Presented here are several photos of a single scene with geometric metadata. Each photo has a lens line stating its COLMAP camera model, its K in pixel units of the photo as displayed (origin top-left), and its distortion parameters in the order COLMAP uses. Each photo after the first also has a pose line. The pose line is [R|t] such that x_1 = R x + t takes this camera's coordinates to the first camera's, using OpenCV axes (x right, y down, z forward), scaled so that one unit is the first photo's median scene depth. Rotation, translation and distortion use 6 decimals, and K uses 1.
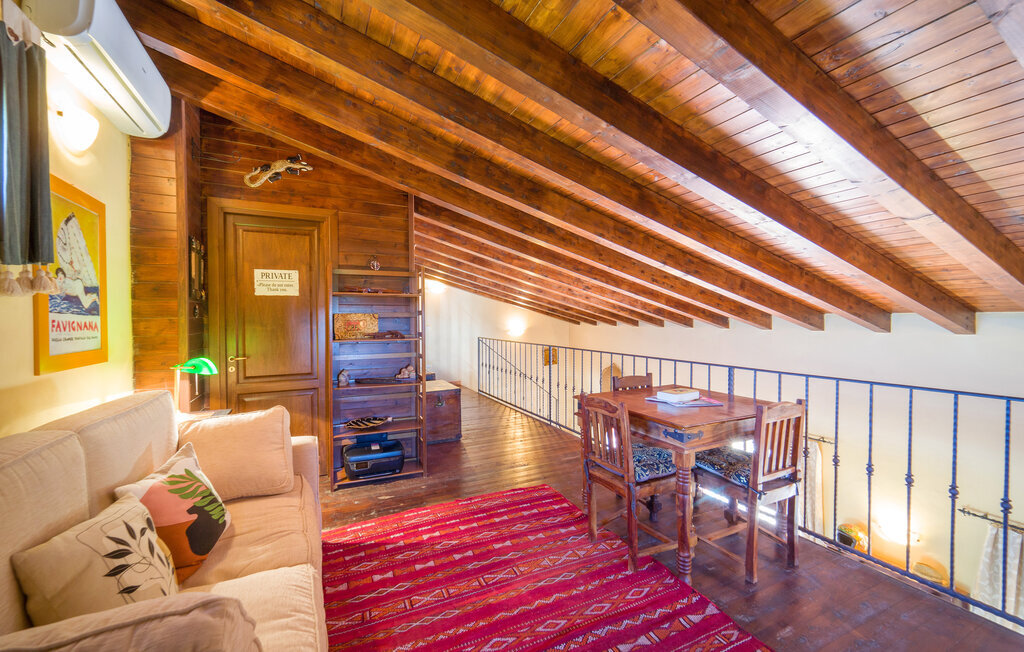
lens RADIAL K [[417.3, 0, 511.8], [0, 417.3, 322.1], [0, 0, 1]] dist [0.000154, -0.000124]
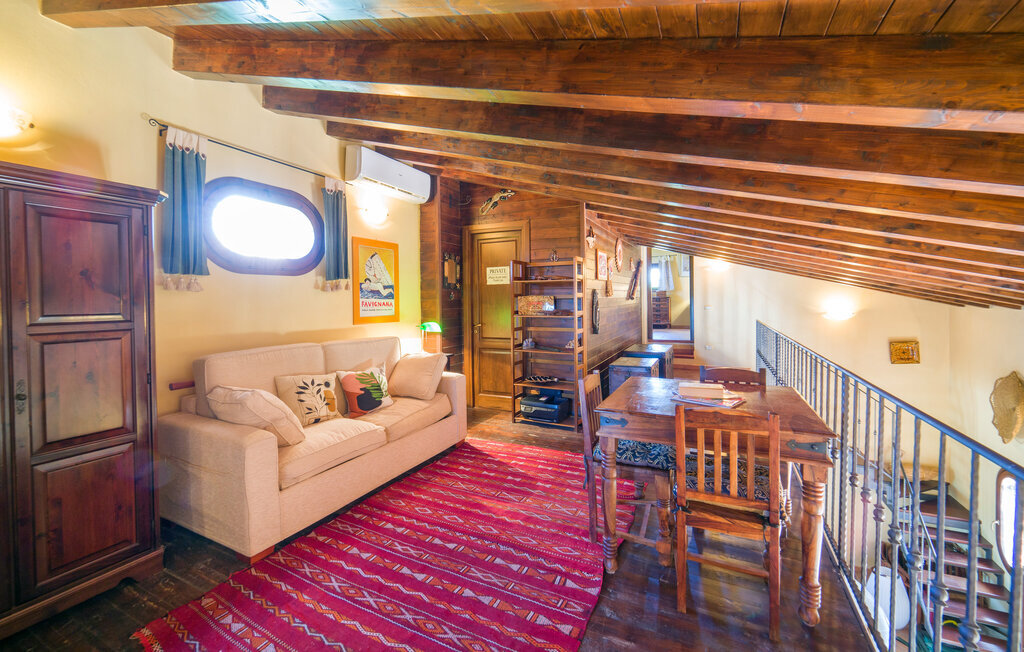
lens RADIAL K [[416.4, 0, 509.3], [0, 416.4, 307.1], [0, 0, 1]] dist [-0.000075, -0.000026]
pose [[0.608995, 0.014335, -0.793045, 0.874571], [-0.002410, 0.999865, 0.016223, -0.009635], [0.793170, -0.007969, 0.608948, 0.176217]]
